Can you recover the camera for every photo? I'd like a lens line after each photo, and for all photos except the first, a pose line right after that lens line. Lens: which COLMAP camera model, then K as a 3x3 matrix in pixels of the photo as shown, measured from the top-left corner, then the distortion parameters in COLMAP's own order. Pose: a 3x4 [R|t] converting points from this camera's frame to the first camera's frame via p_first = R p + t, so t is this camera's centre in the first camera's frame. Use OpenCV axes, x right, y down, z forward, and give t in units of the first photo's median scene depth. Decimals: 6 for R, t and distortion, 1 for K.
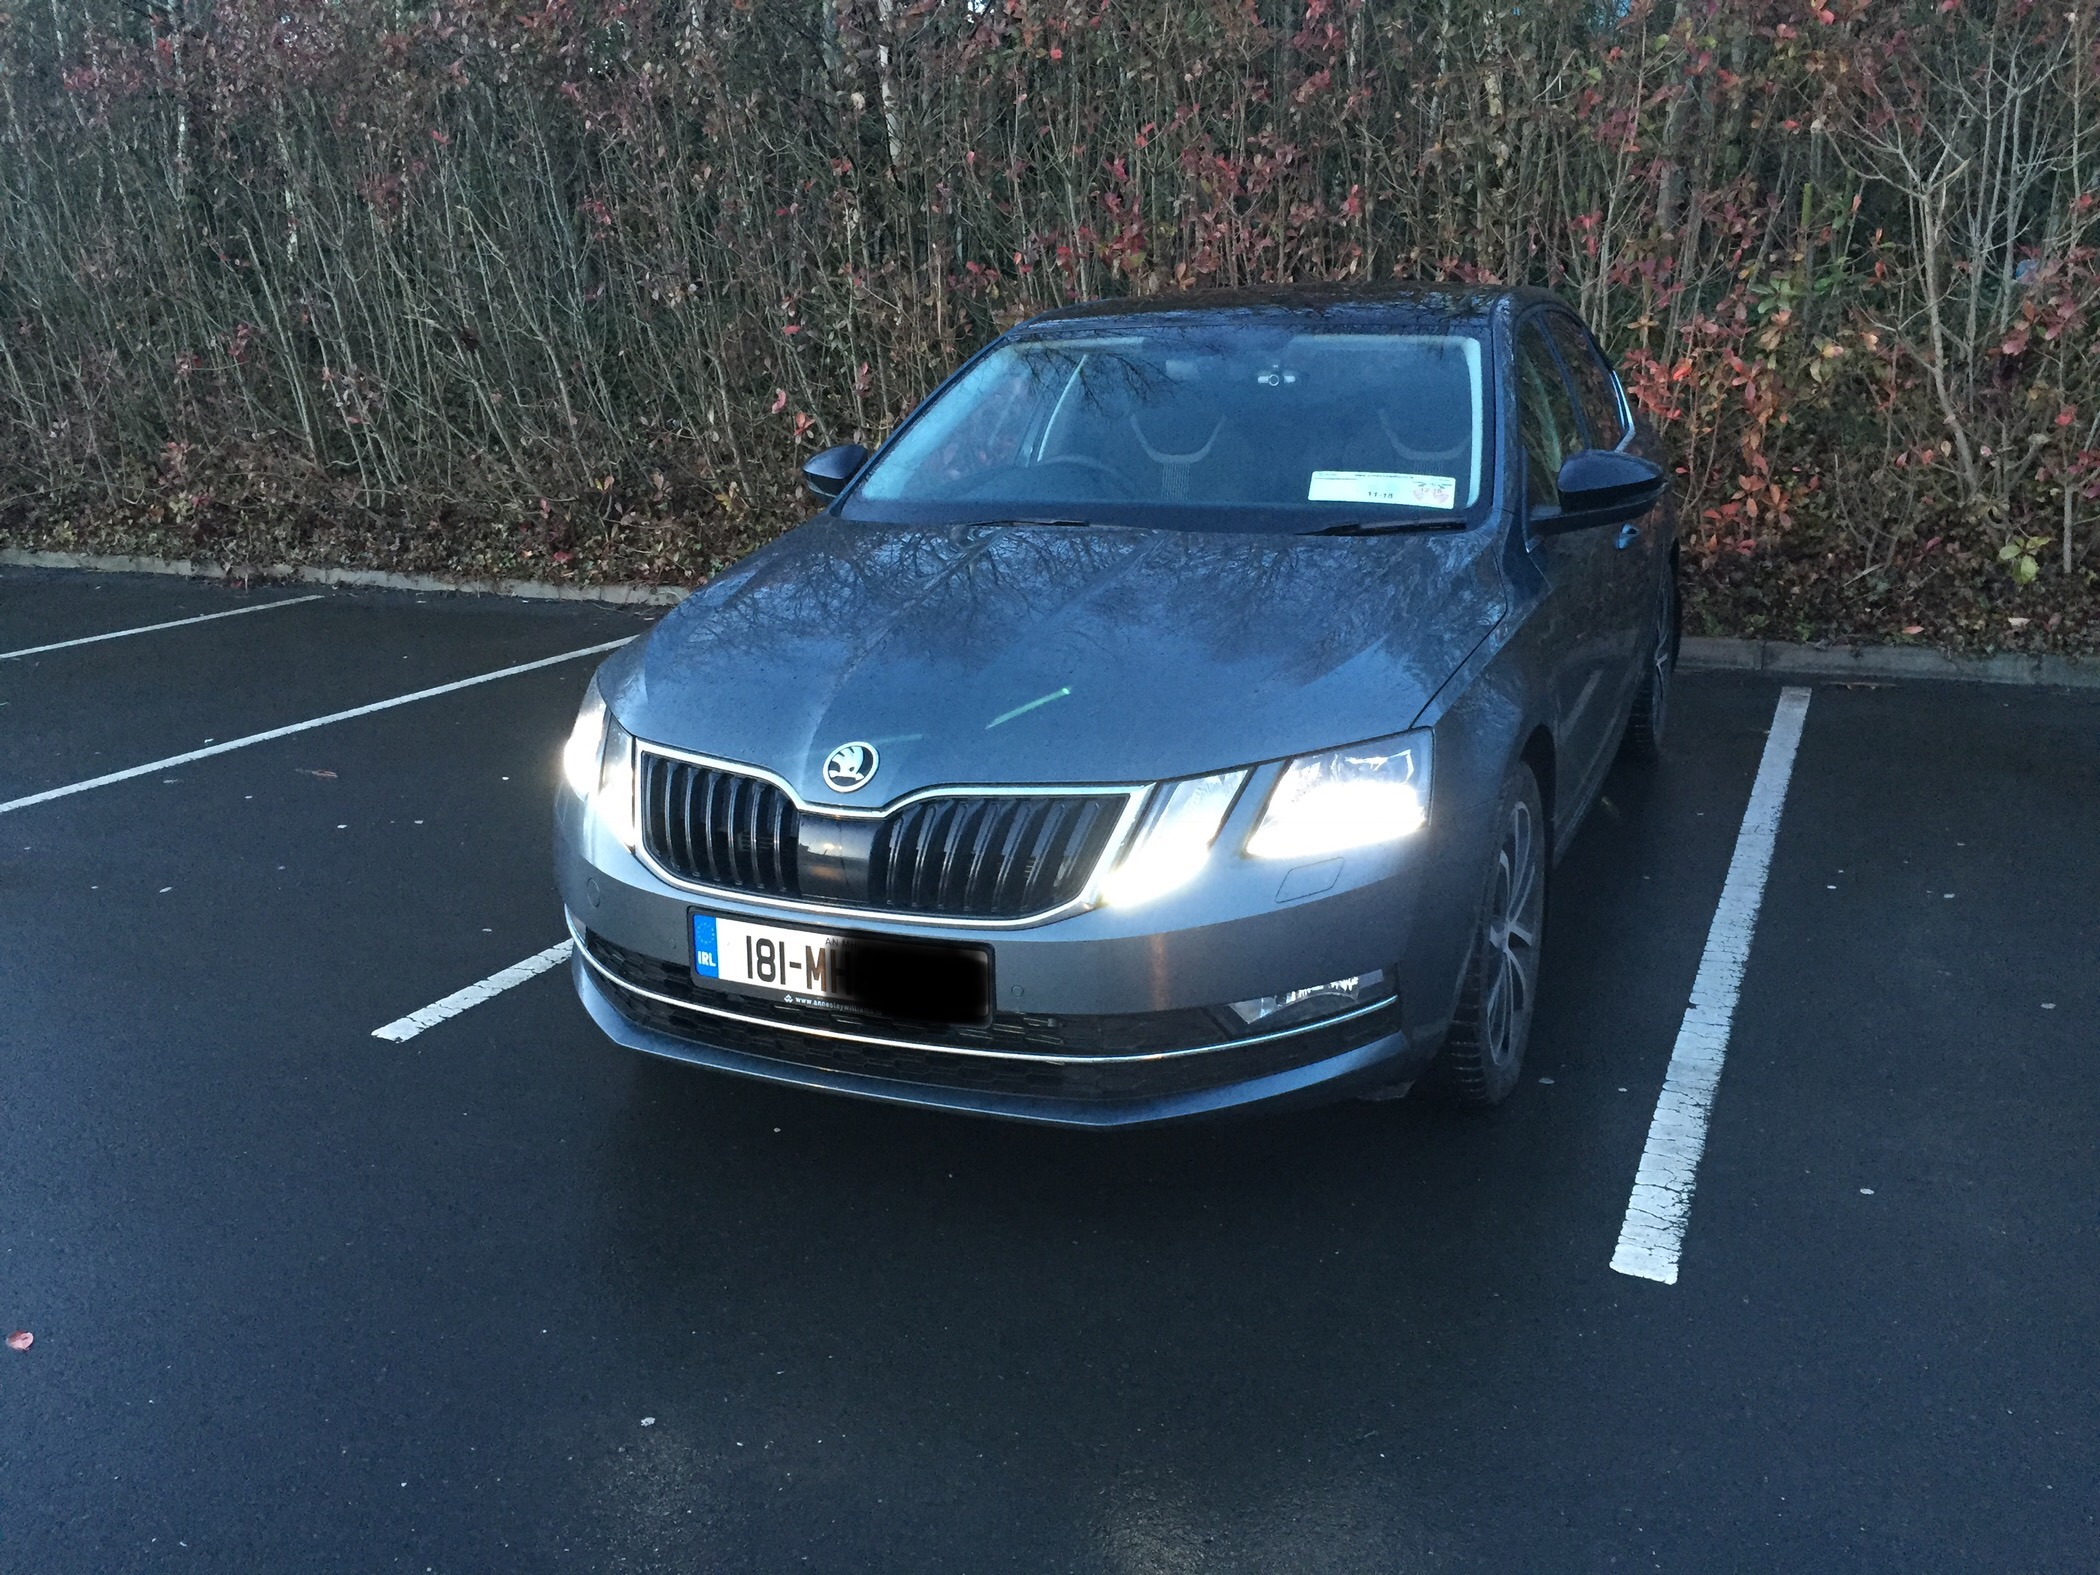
lens RADIAL K [[1804.1, 0, 1050.0], [0, 1804.1, 787.5], [0, 0, 1]] dist [0.090073, -0.138241]
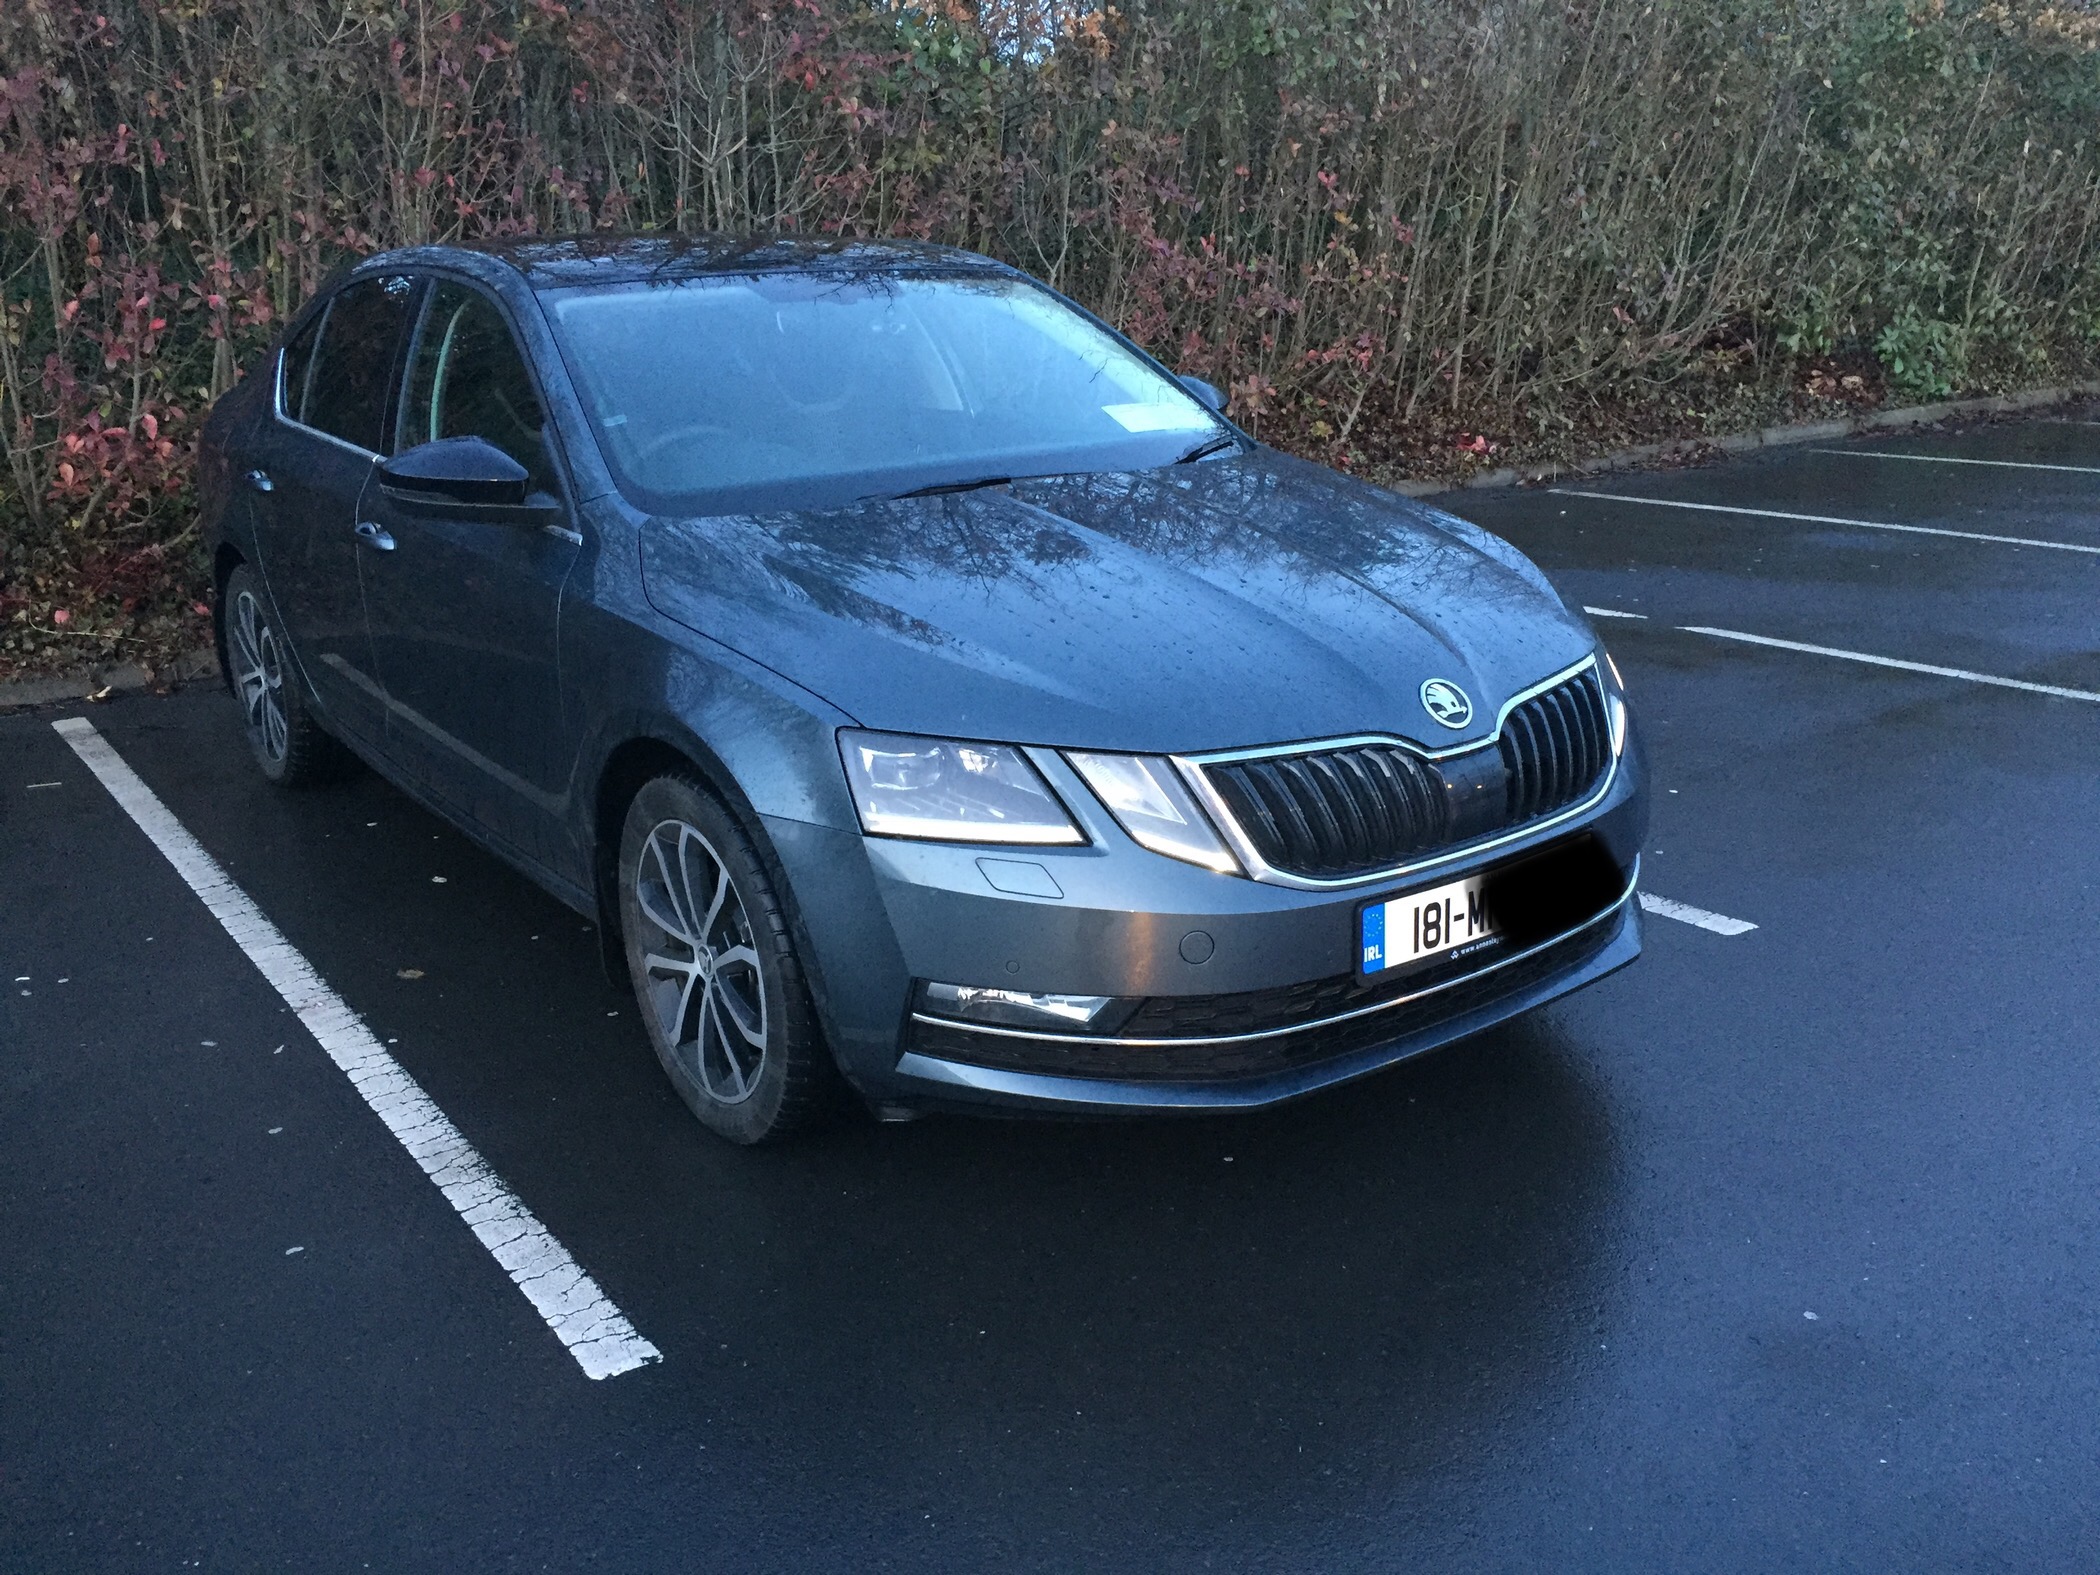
lens RADIAL K [[1804.1, 0, 1050.0], [0, 1804.1, 787.5], [0, 0, 1]] dist [0.090073, -0.138241]
pose [[0.476795, -0.243958, 0.844483, -1.028903], [0.221549, 0.963052, 0.153124, -0.161527], [-0.850637, 0.114085, 0.513227, 0.678806]]
